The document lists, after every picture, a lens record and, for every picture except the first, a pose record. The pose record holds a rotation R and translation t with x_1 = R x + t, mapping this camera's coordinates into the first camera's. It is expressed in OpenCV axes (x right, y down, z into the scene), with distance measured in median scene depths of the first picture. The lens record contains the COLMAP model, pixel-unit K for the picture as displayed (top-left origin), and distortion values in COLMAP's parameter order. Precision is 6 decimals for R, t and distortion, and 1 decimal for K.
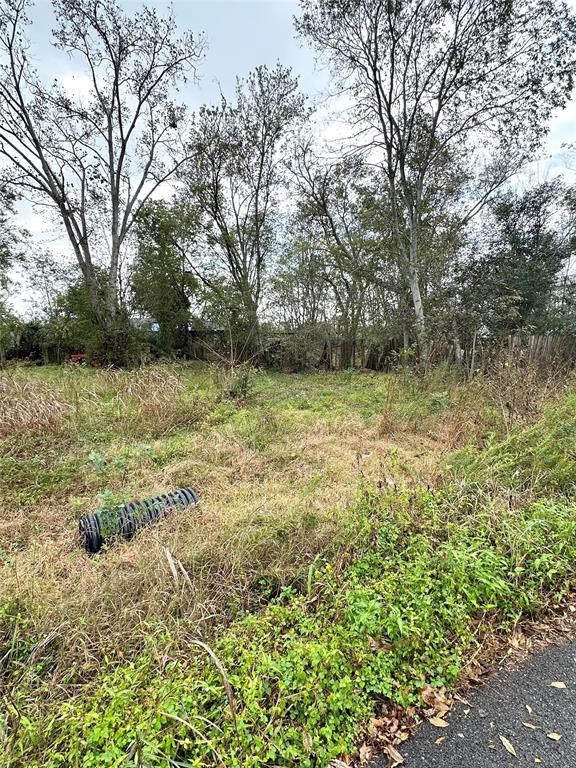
lens RADIAL K [[372.3, 0, 288.0], [0, 372.3, 384.0], [0, 0, 1]] dist [0.004121, 0.000372]
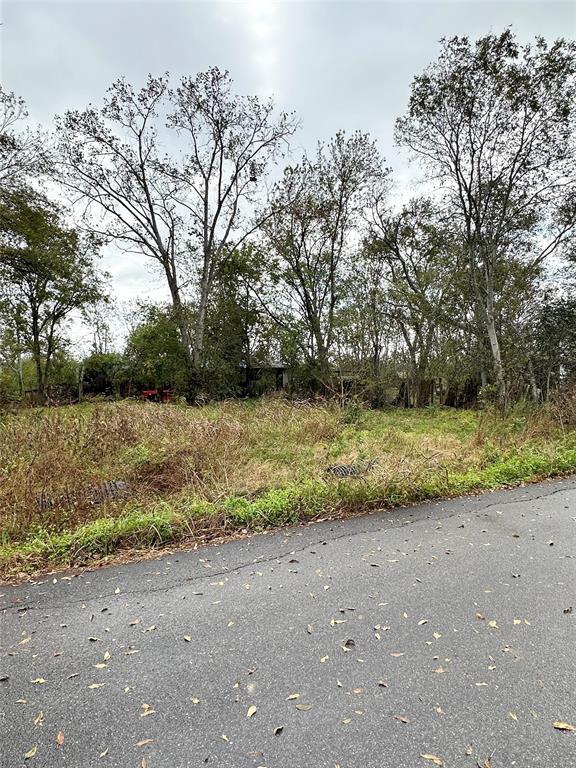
lens RADIAL K [[453.7, 0, 288.0], [0, 453.7, 384.0], [0, 0, 1]] dist [-0.005199, -0.000416]
pose [[0.996775, 0.013914, -0.079029, -0.110480], [-0.022239, 0.994175, -0.105459, 0.034093], [0.077101, 0.106876, 0.991278, -0.258288]]
